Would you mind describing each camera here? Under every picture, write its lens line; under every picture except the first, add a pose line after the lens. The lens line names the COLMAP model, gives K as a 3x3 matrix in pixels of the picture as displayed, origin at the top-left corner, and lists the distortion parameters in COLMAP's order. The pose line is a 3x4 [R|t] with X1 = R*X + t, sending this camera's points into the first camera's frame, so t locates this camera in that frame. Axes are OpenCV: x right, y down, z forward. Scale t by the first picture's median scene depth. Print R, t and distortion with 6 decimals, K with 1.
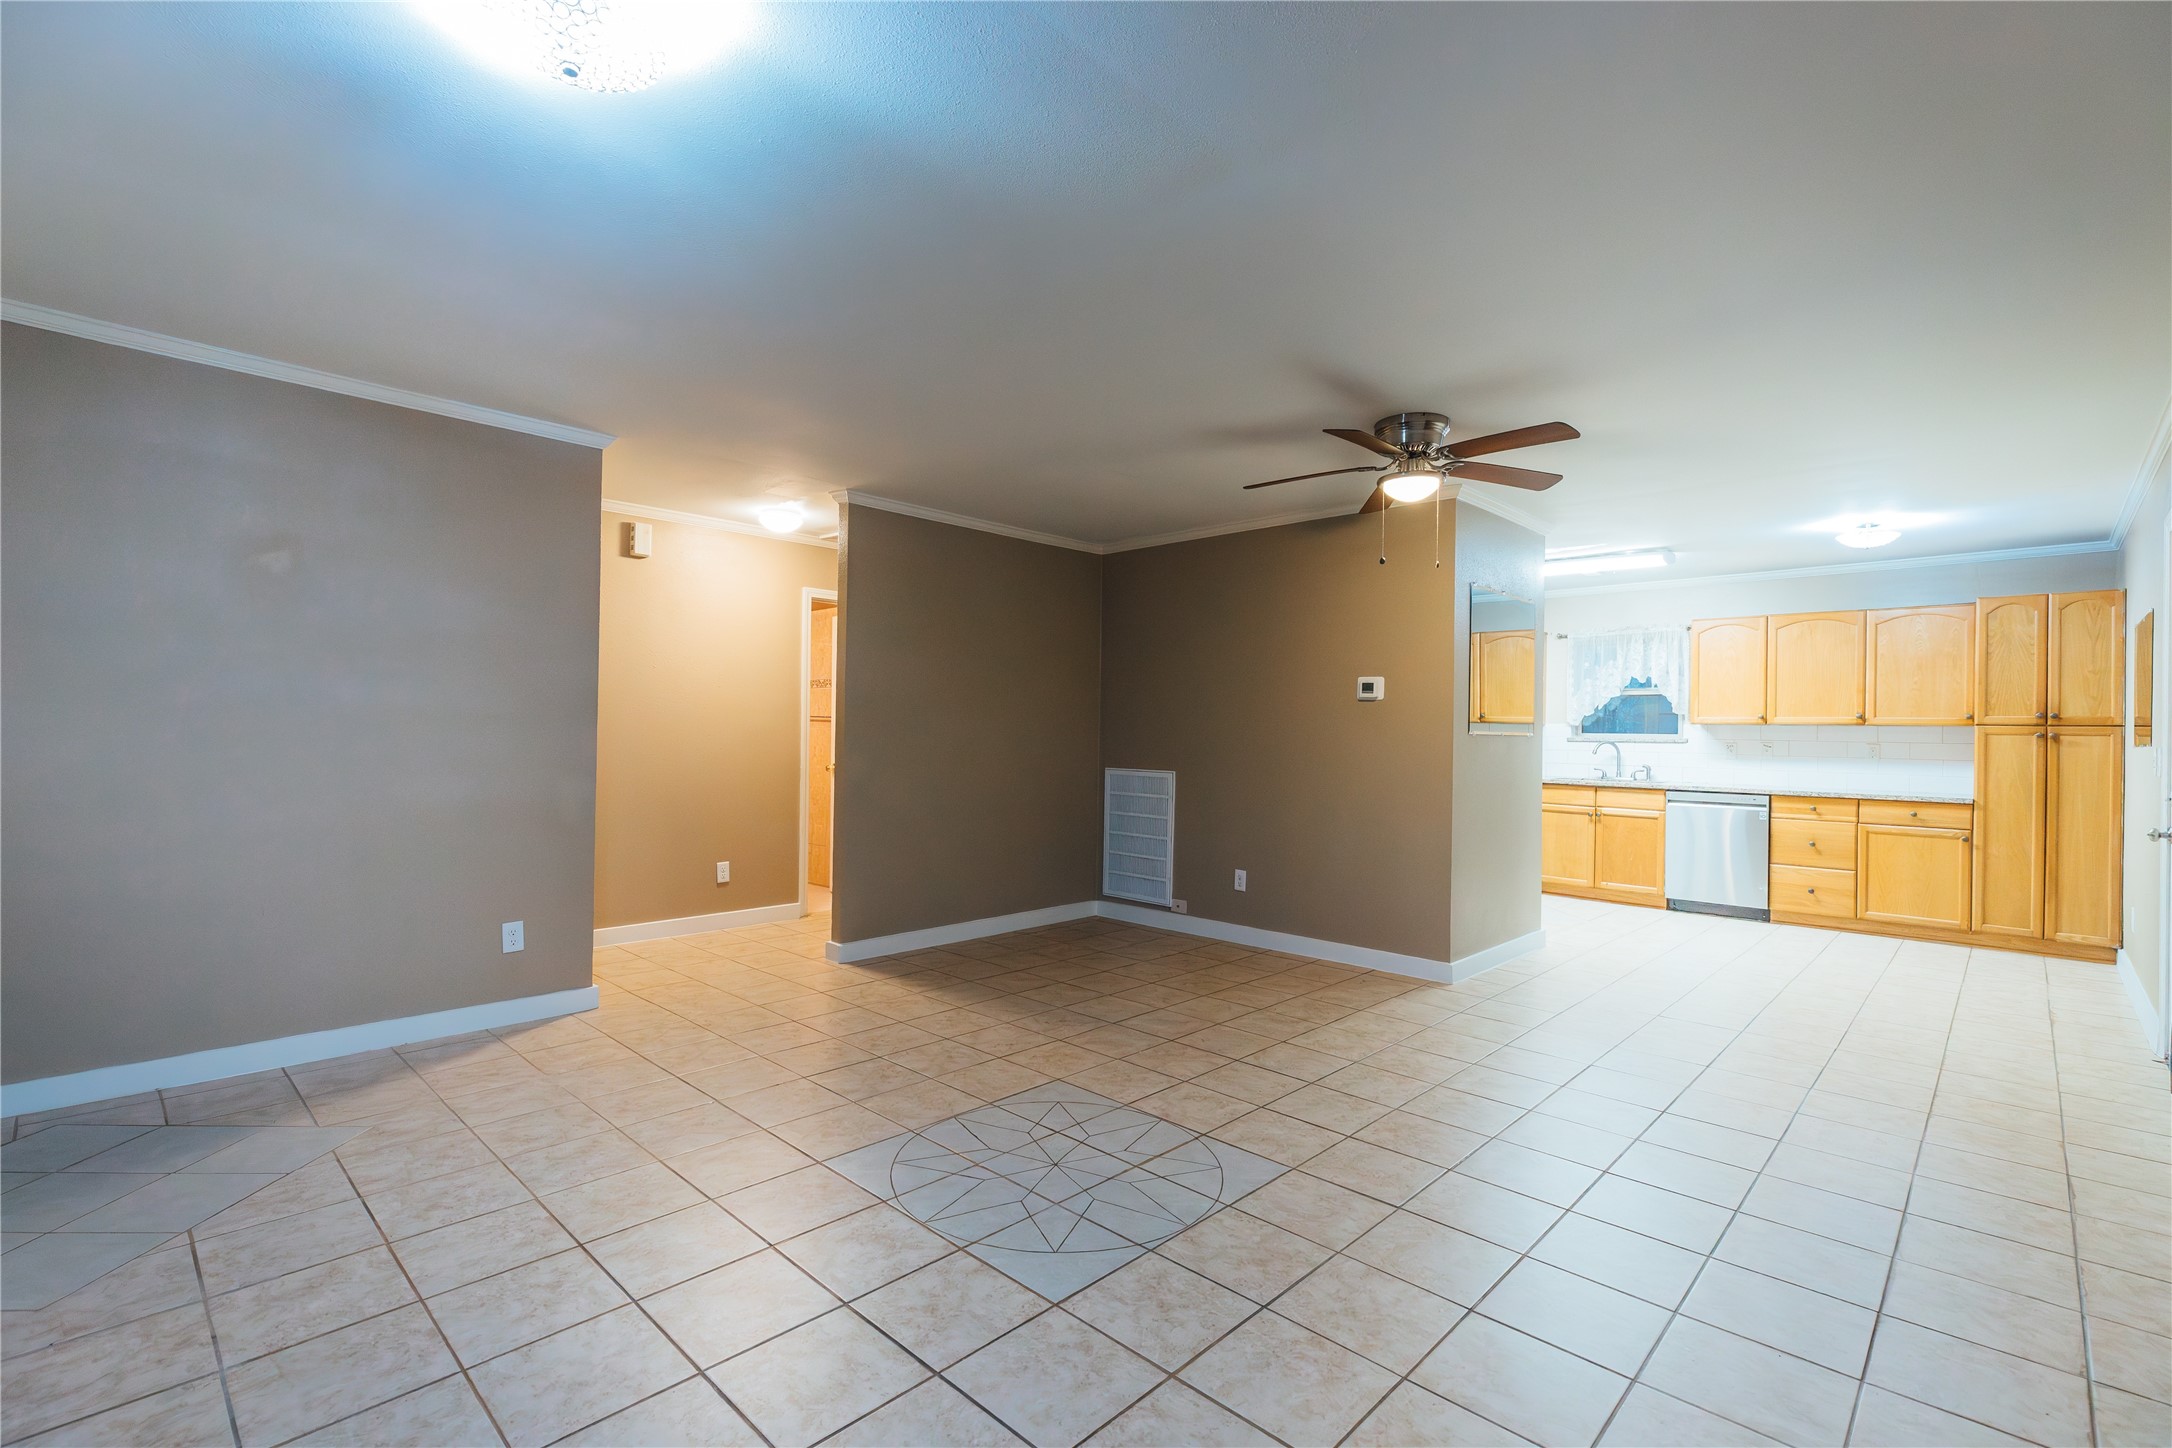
lens RADIAL K [[971.2, 0, 1082.1], [0, 971.2, 737.5], [0, 0, 1]] dist [0.004429, -0.000197]
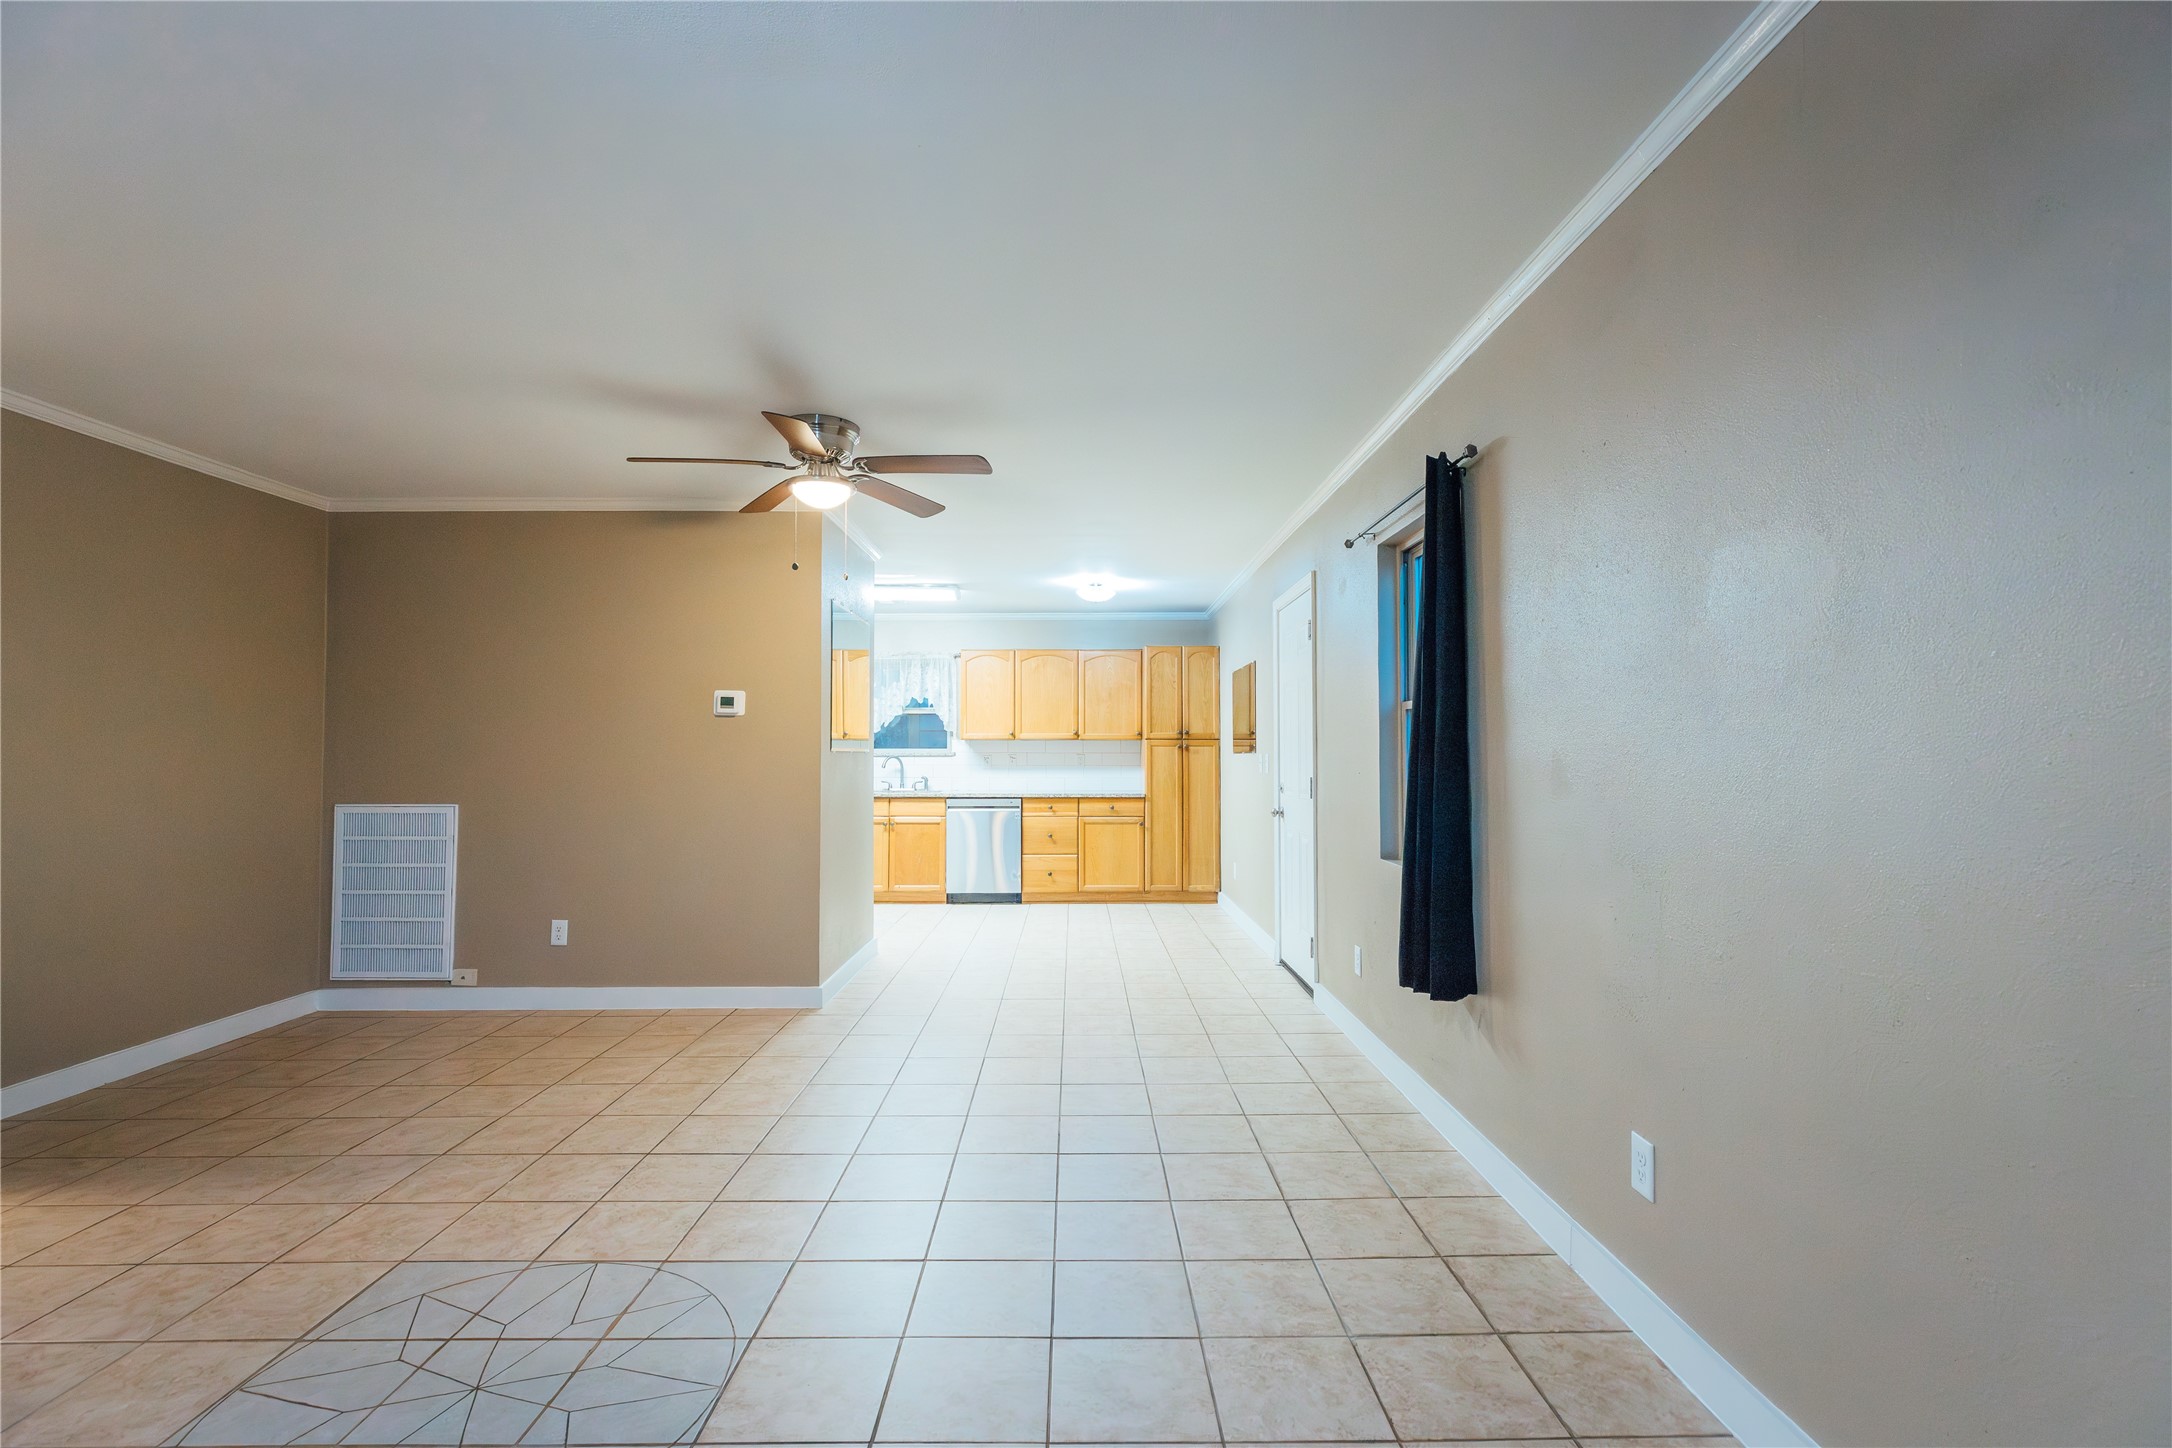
lens RADIAL K [[971.2, 0, 1082.1], [0, 971.2, 737.5], [0, 0, 1]] dist [0.004429, -0.000197]
pose [[0.715042, -0.004414, 0.699067, -0.094522], [0.016377, 0.999811, -0.010439, -0.002526], [-0.698889, 0.018913, 0.714980, 0.095246]]
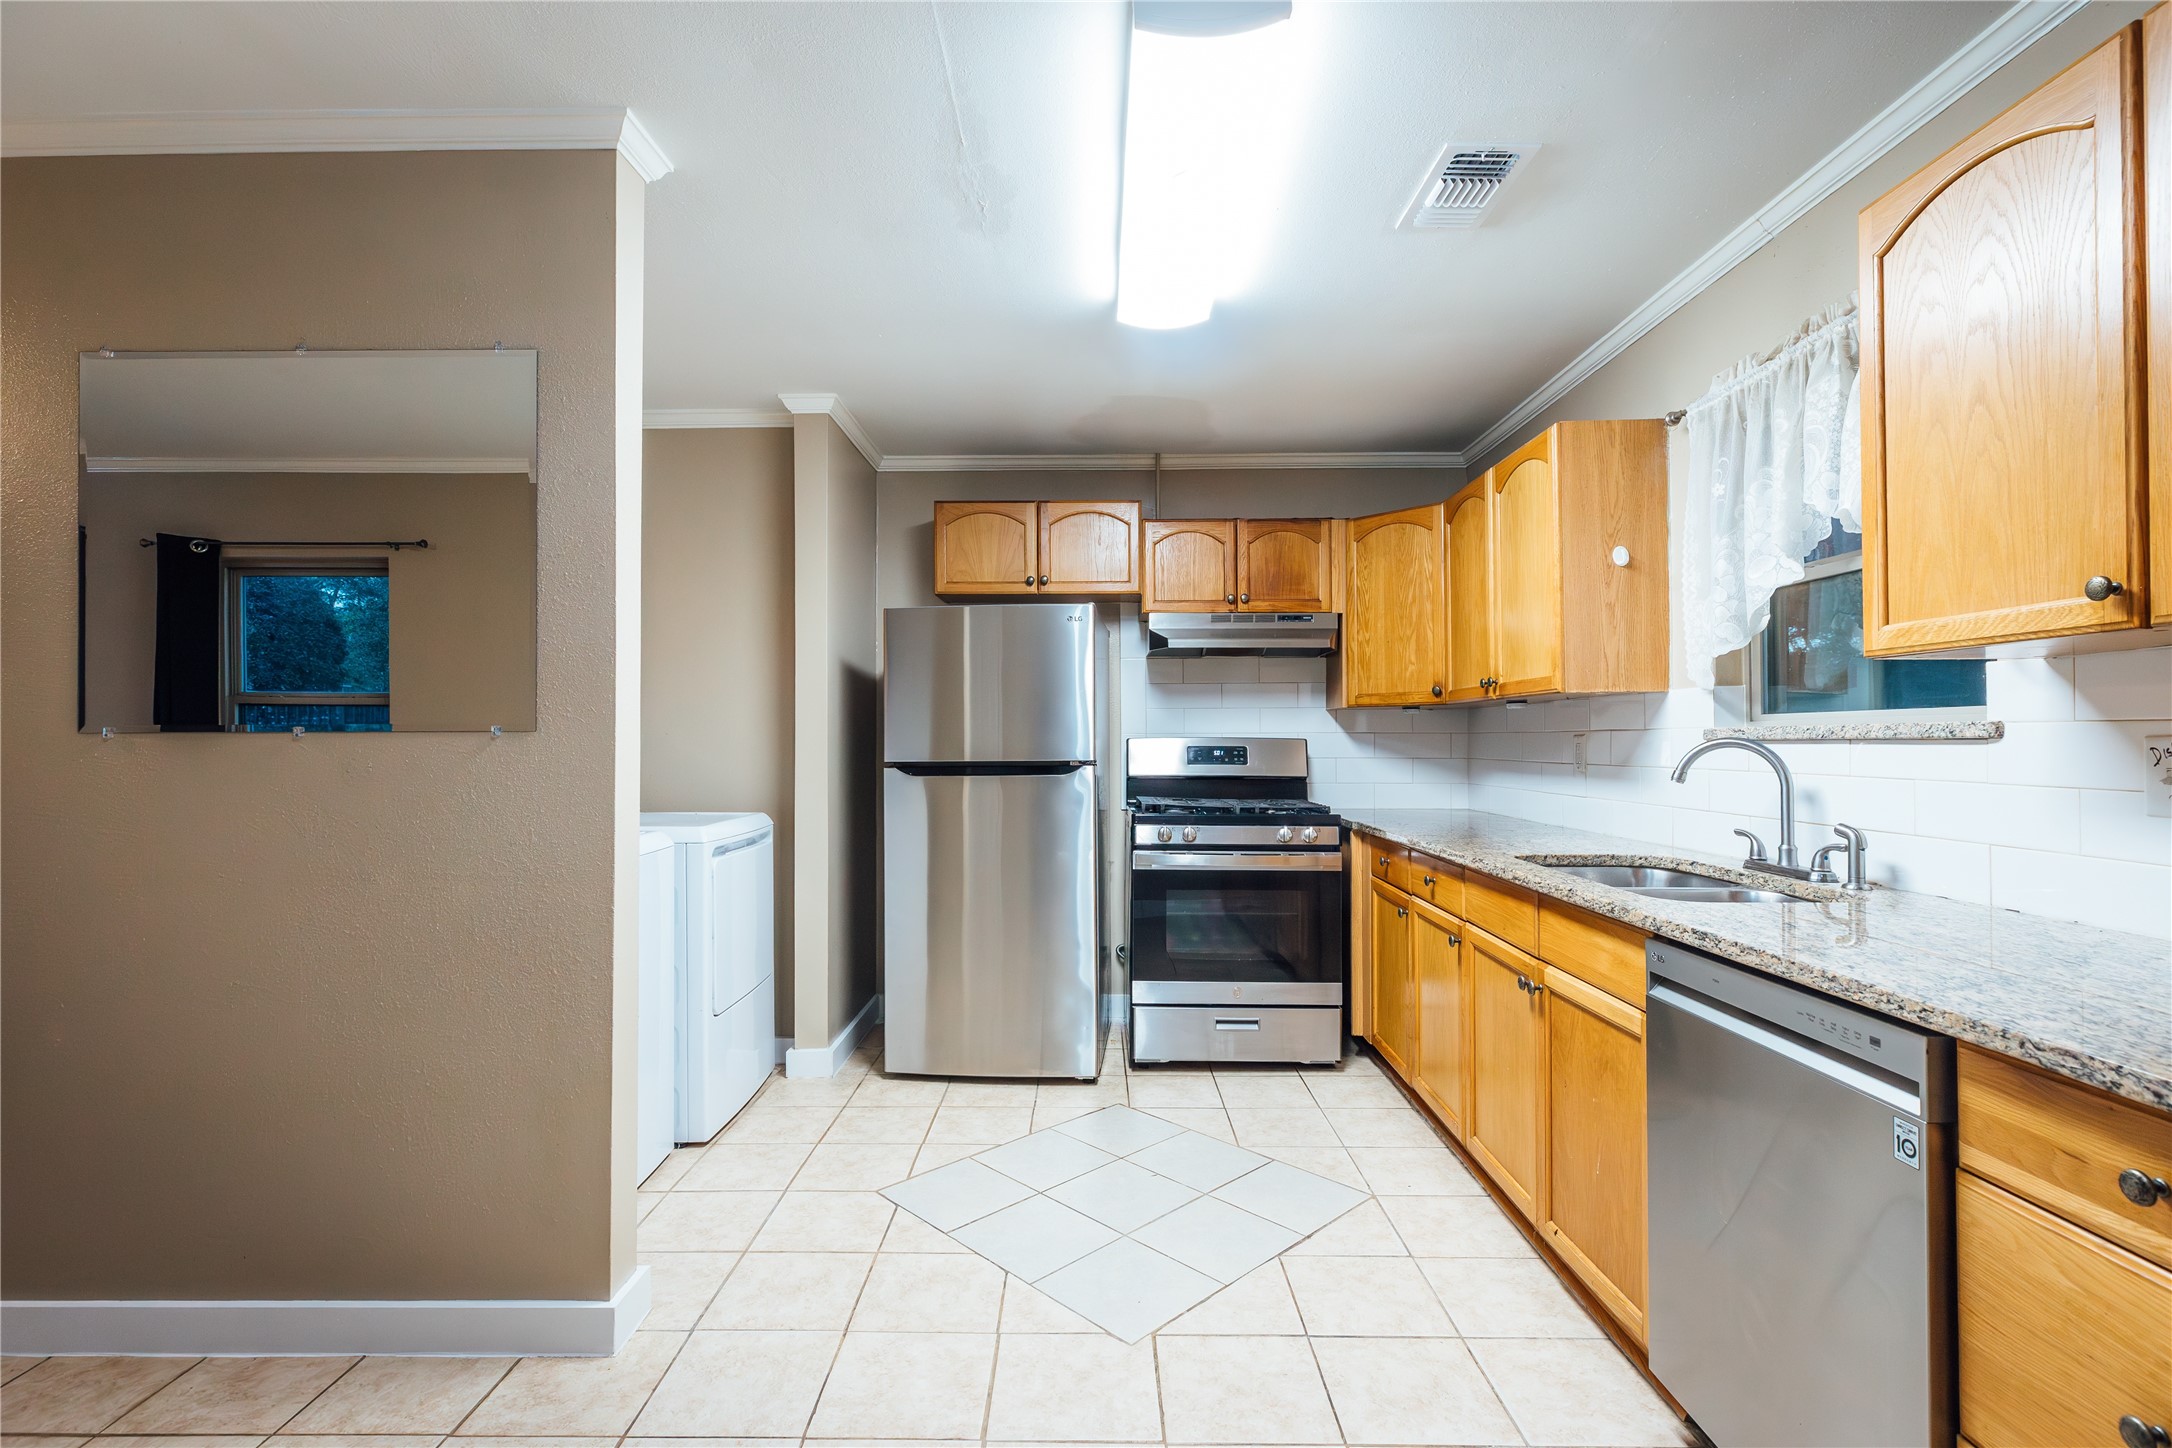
lens RADIAL K [[1016.9, 0, 1086.0], [0, 1016.9, 724.0], [0, 0, 1]] dist [0.002029, 0.000164]
pose [[0.689500, -0.027565, -0.723761, 0.835878], [0.010197, 0.999546, -0.028354, 0.008413], [0.724214, 0.012170, 0.689468, 0.867670]]
